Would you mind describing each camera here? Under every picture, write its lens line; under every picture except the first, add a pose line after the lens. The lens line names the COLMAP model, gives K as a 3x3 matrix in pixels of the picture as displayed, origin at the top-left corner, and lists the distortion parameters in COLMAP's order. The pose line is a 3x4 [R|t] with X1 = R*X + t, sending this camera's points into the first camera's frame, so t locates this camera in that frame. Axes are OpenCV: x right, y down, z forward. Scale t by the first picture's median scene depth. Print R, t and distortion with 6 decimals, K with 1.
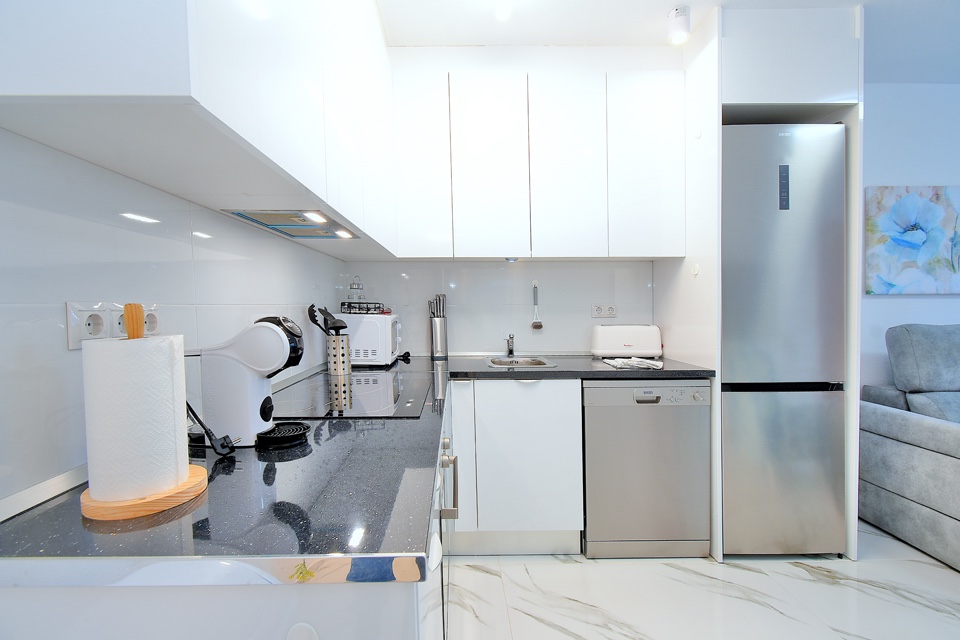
lens RADIAL K [[439.7, 0, 479.6], [0, 439.7, 322.7], [0, 0, 1]] dist [-0.000346, 0.000050]
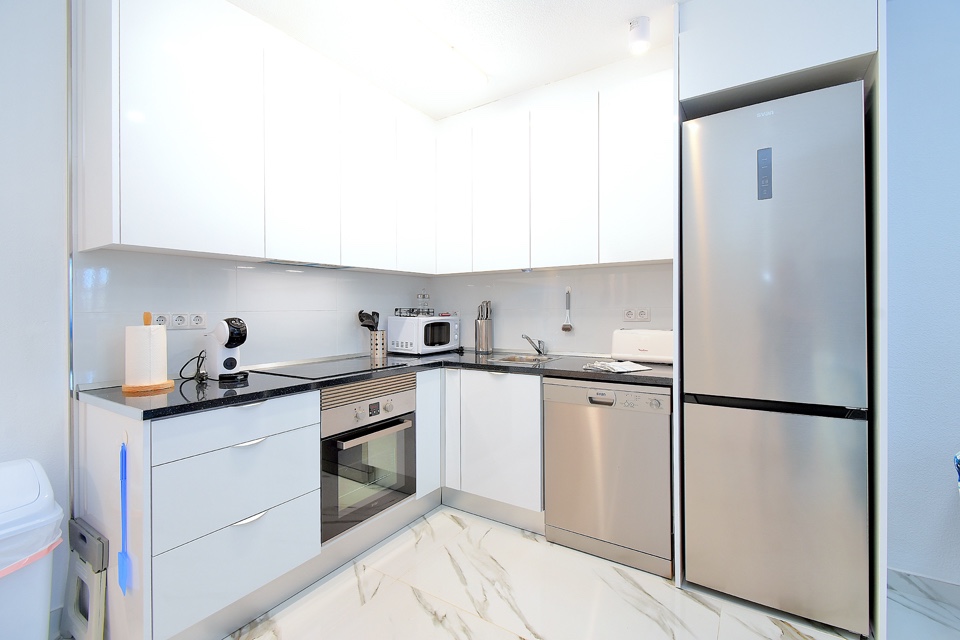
lens RADIAL K [[439.7, 0, 504.8], [0, 439.7, 306.5], [0, 0, 1]] dist [-0.000346, 0.000050]
pose [[0.833025, -0.006130, -0.553201, 0.760541], [-0.017143, 0.999172, -0.036886, -0.005205], [0.552970, 0.040210, 0.832230, 0.004106]]
